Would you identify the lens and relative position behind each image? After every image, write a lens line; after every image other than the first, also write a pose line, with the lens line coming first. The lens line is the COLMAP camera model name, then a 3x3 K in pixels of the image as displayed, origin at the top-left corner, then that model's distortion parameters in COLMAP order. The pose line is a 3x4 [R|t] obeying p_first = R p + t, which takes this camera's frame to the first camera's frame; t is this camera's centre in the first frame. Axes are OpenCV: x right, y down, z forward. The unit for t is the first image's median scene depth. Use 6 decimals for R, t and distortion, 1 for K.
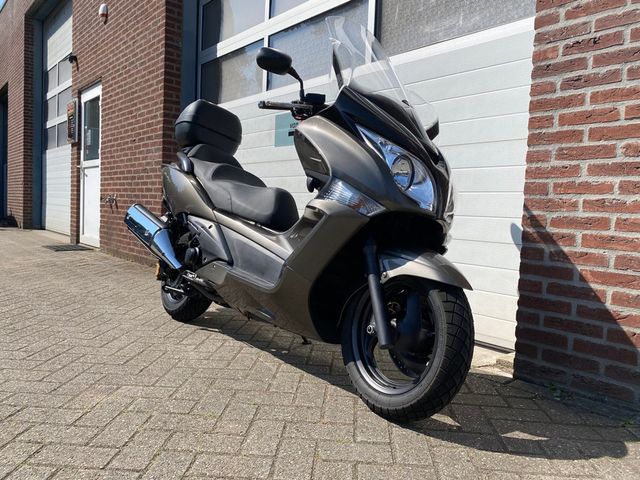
lens RADIAL K [[491.4, 0, 319.2], [0, 491.4, 239.0], [0, 0, 1]] dist [-0.002906, -0.020416]
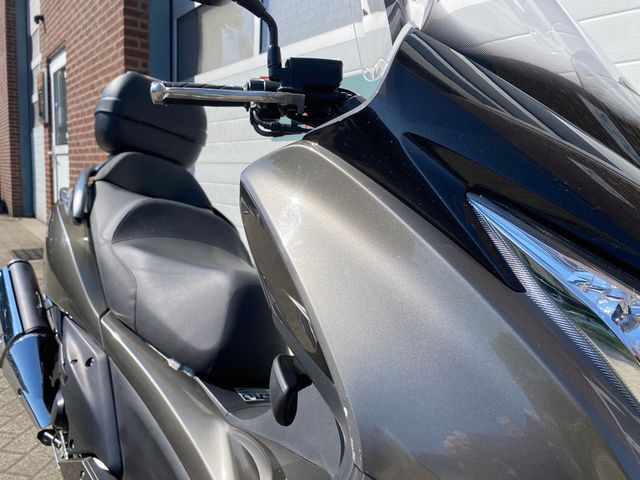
lens RADIAL K [[491.4, 0, 320.6], [0, 491.4, 241.2], [0, 0, 1]] dist [-0.002906, -0.020416]
pose [[0.998793, 0.000664, -0.049118, 0.004921], [0.002846, 0.997446, 0.071362, -0.065529], [0.049040, -0.071415, 0.996240, 0.220183]]
